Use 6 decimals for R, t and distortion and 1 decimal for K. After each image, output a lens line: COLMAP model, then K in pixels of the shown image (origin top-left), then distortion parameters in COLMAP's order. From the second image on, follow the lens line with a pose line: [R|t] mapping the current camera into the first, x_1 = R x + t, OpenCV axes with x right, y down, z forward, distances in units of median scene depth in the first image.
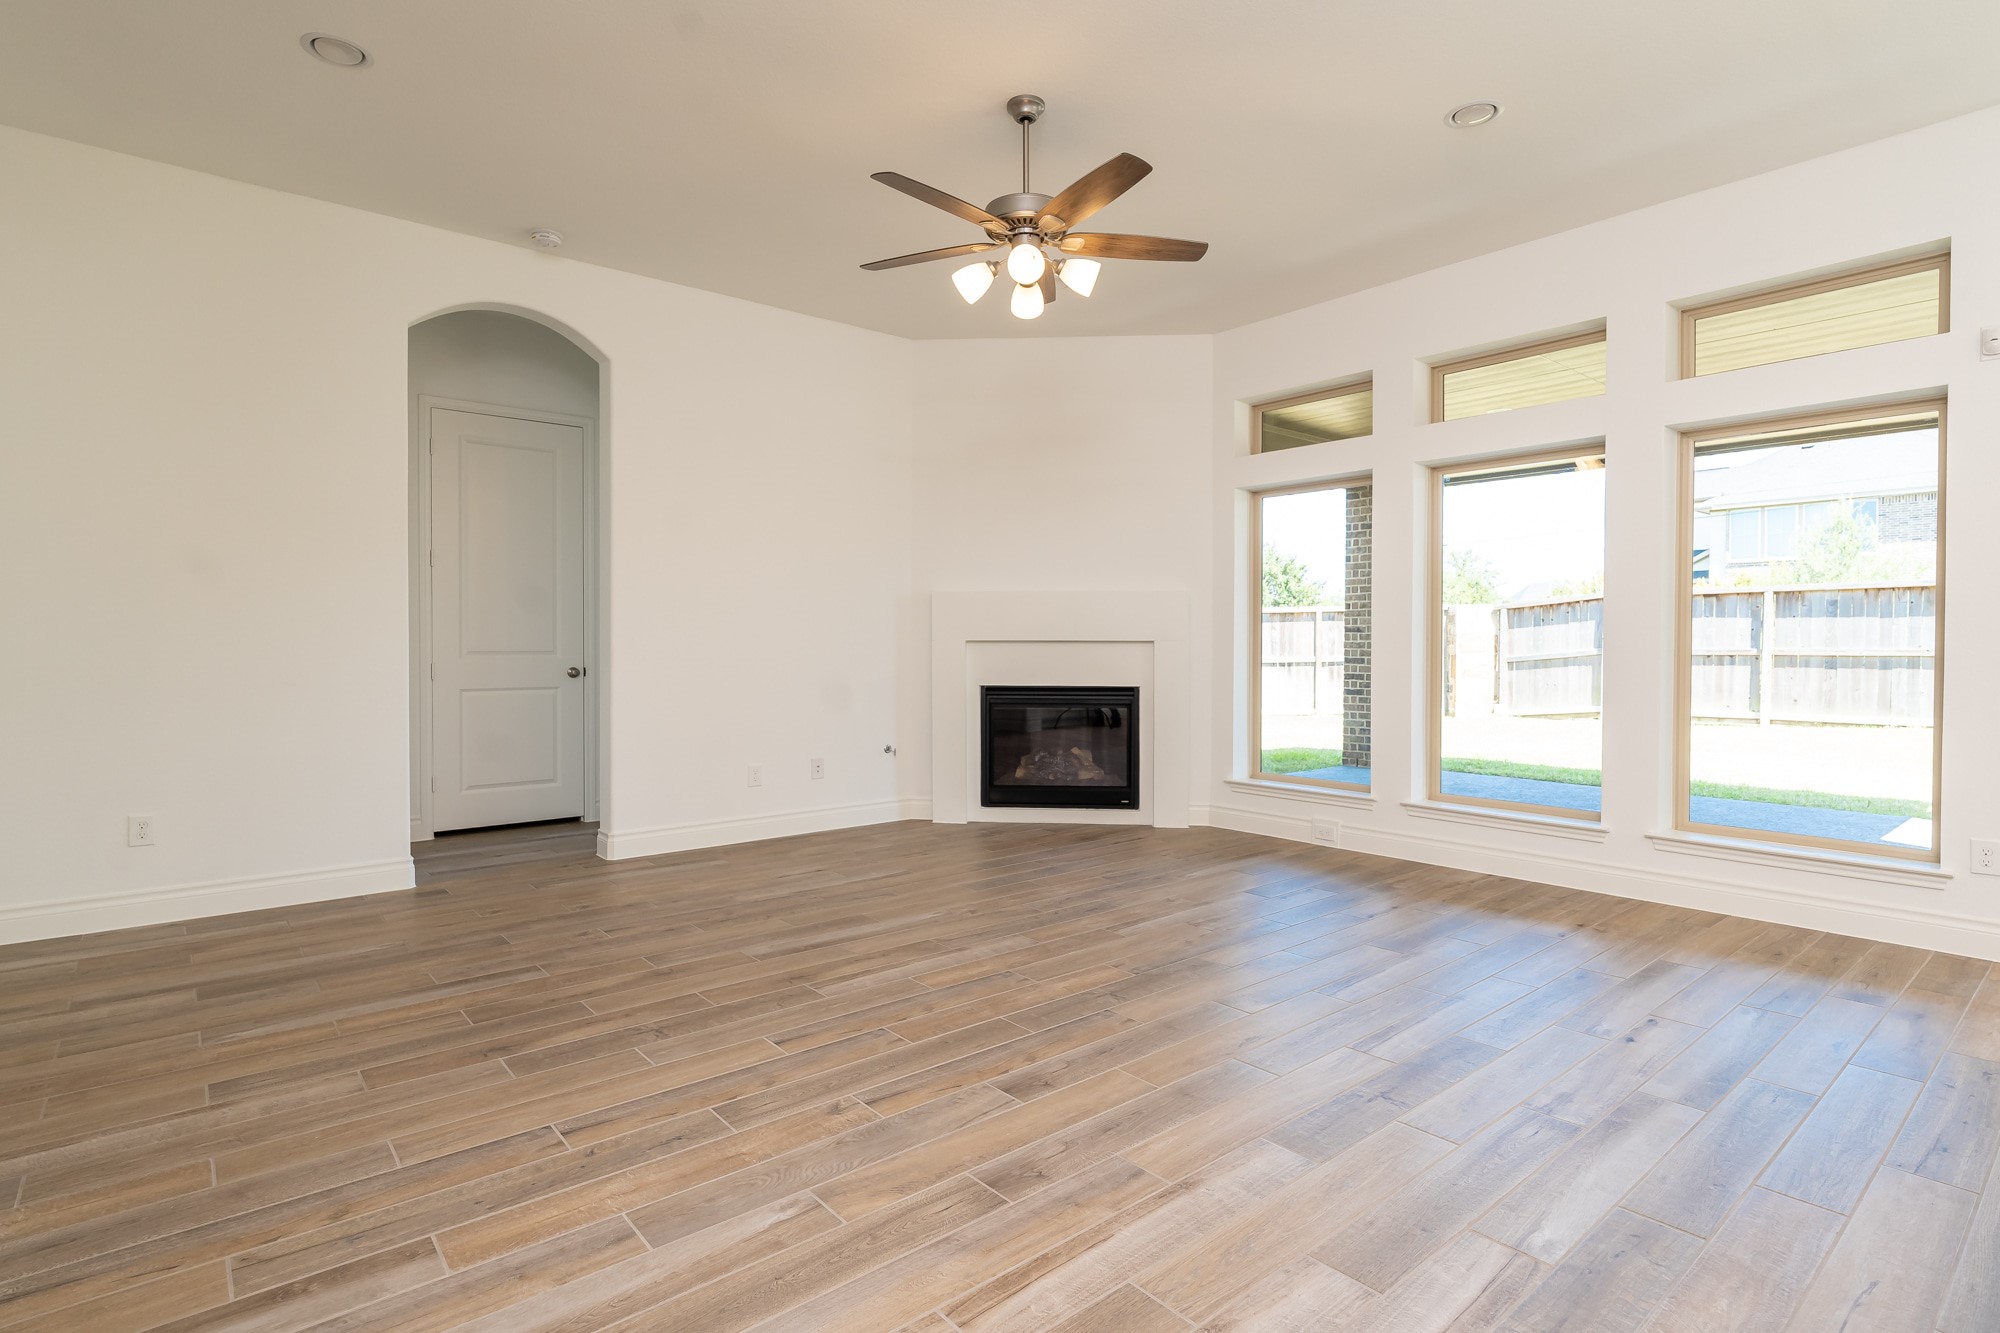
lens RADIAL K [[997.9, 0, 1017.9], [0, 997.9, 662.4], [0, 0, 1]] dist [-0.012886, -0.000198]
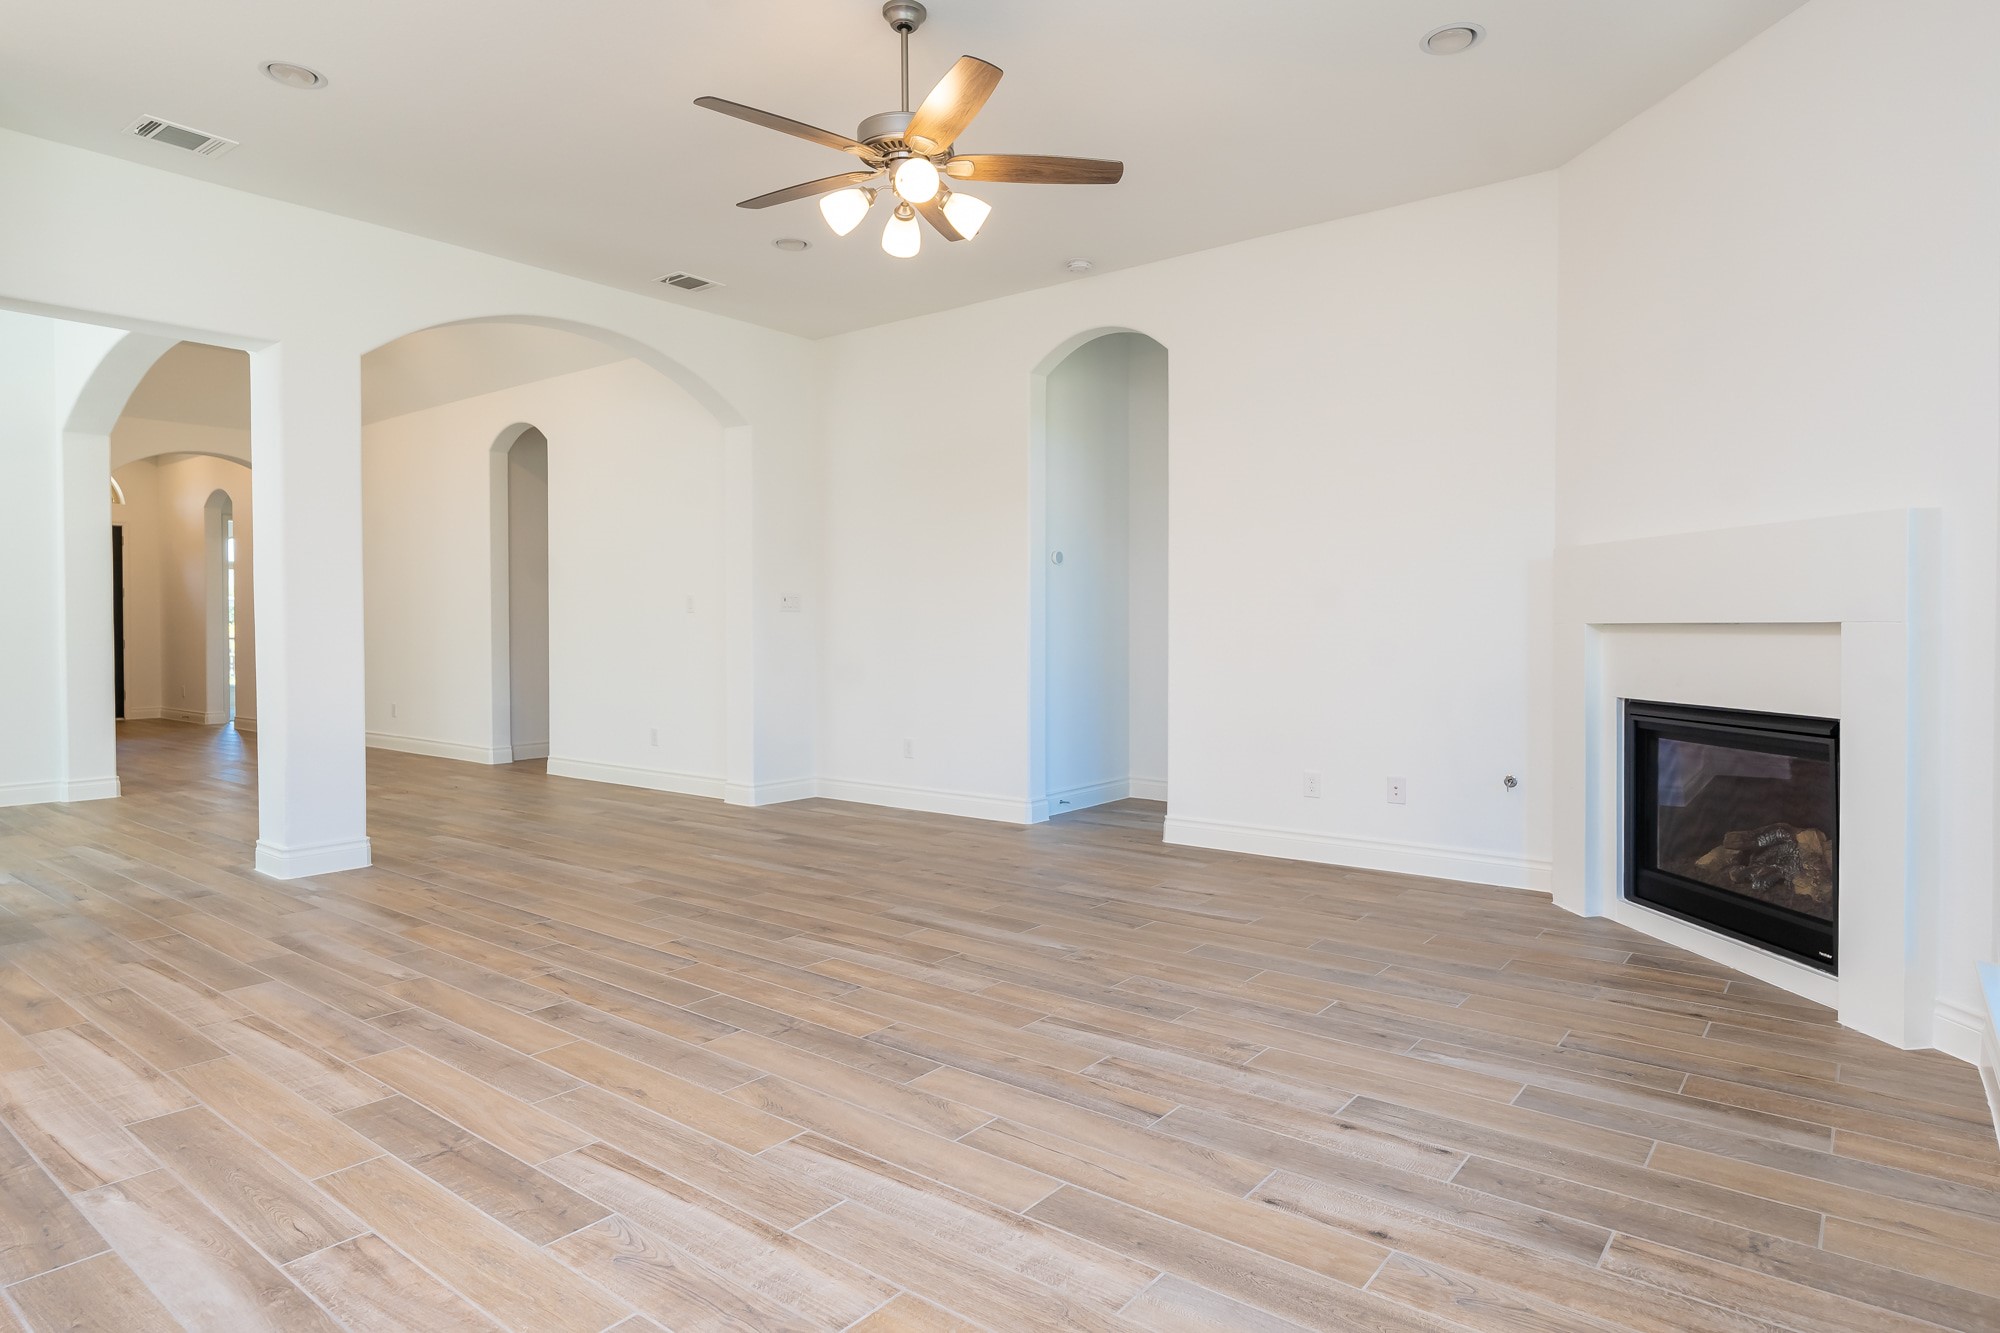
lens RADIAL K [[1118.0, 0, 1006.7], [0, 1118.0, 657.1], [0, 0, 1]] dist [-0.002430, -0.002526]
pose [[0.204739, 0.024457, -0.978511, 1.148104], [-0.017614, 0.999618, 0.021299, -0.020583], [0.978658, 0.012875, 0.205091, 1.033512]]
